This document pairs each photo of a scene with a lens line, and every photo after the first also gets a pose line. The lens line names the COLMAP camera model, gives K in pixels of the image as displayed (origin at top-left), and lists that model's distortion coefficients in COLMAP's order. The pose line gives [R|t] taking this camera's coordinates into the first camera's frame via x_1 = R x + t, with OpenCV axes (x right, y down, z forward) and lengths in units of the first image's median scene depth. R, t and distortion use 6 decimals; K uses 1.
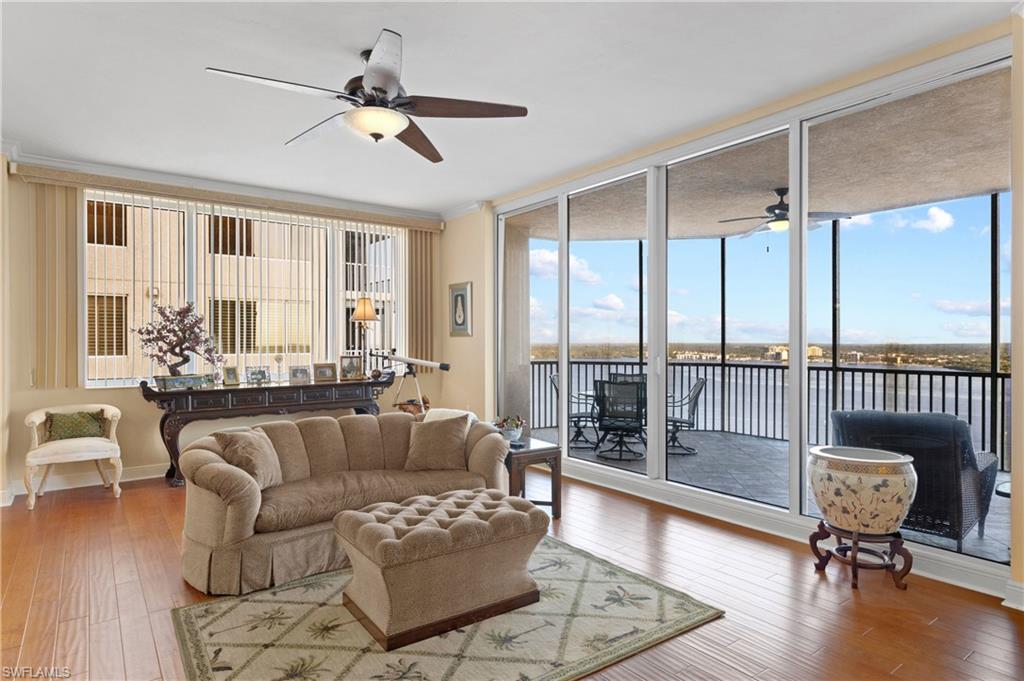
lens RADIAL K [[572.9, 0, 512.0], [0, 572.9, 340.5], [0, 0, 1]] dist [0.000975, 0.000407]
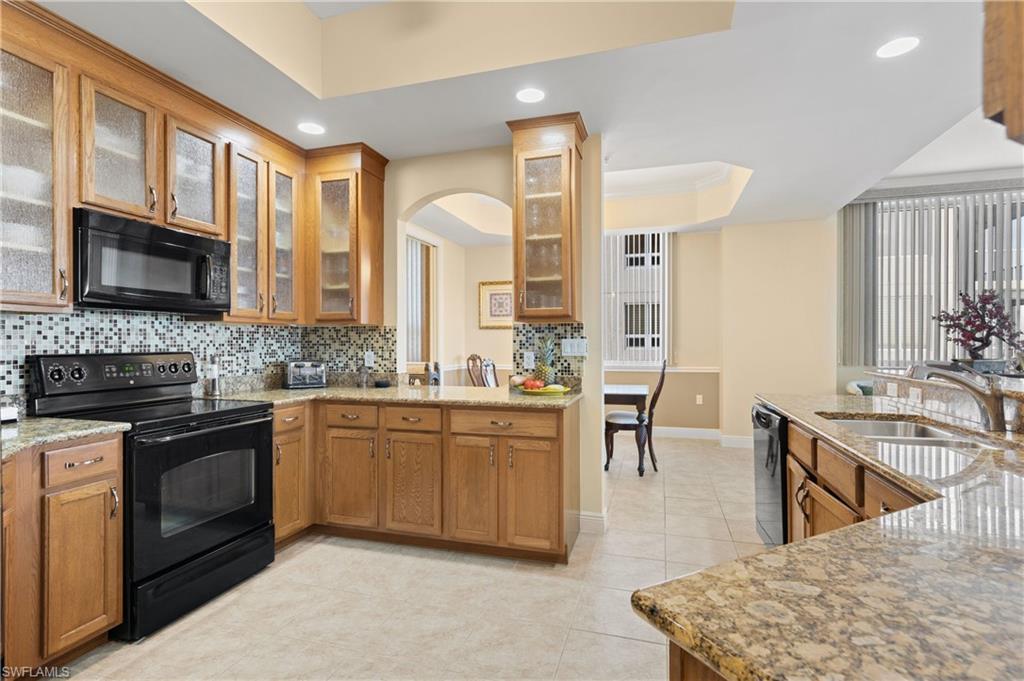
lens RADIAL K [[490.6, 0, 512.0], [0, 490.6, 340.5], [0, 0, 1]] dist [0.000799, -0.000001]
pose [[0.593342, -0.002276, -0.804947, -0.385541], [0.003422, 0.999994, -0.000305, 0.025705], [0.804943, -0.002574, 0.593346, -0.252145]]
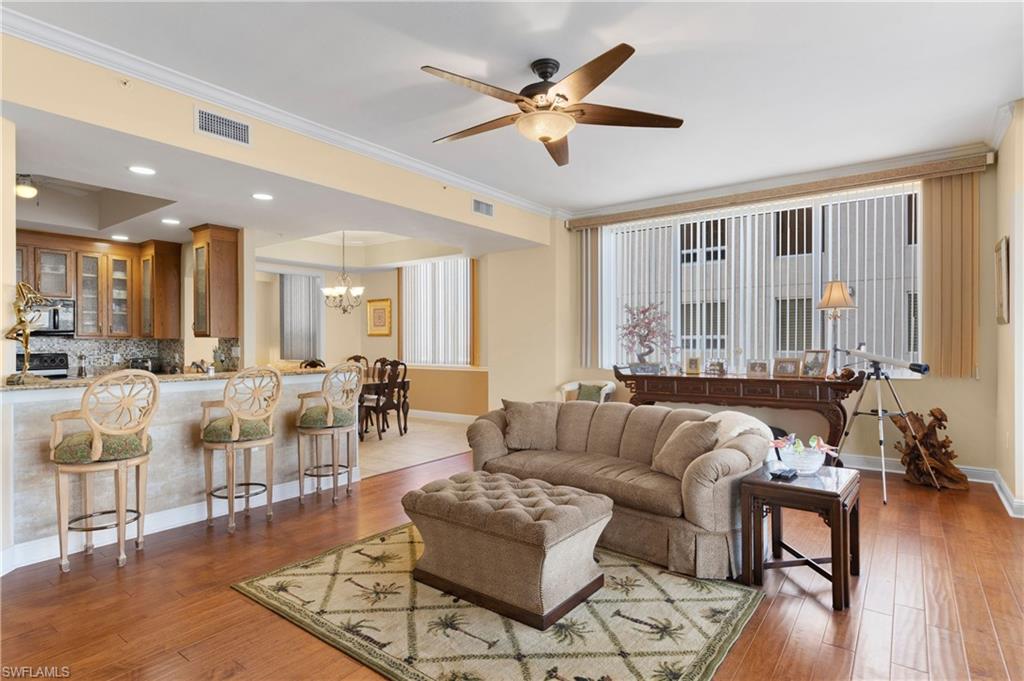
lens RADIAL K [[534.5, 0, 512.0], [0, 534.5, 340.5], [0, 0, 1]] dist [-0.001140, 0.001406]
pose [[0.289114, -0.003020, -0.957290, 0.459584], [0.004959, 0.999986, -0.001657, 0.014584], [0.957282, -0.004269, 0.289125, 0.421920]]
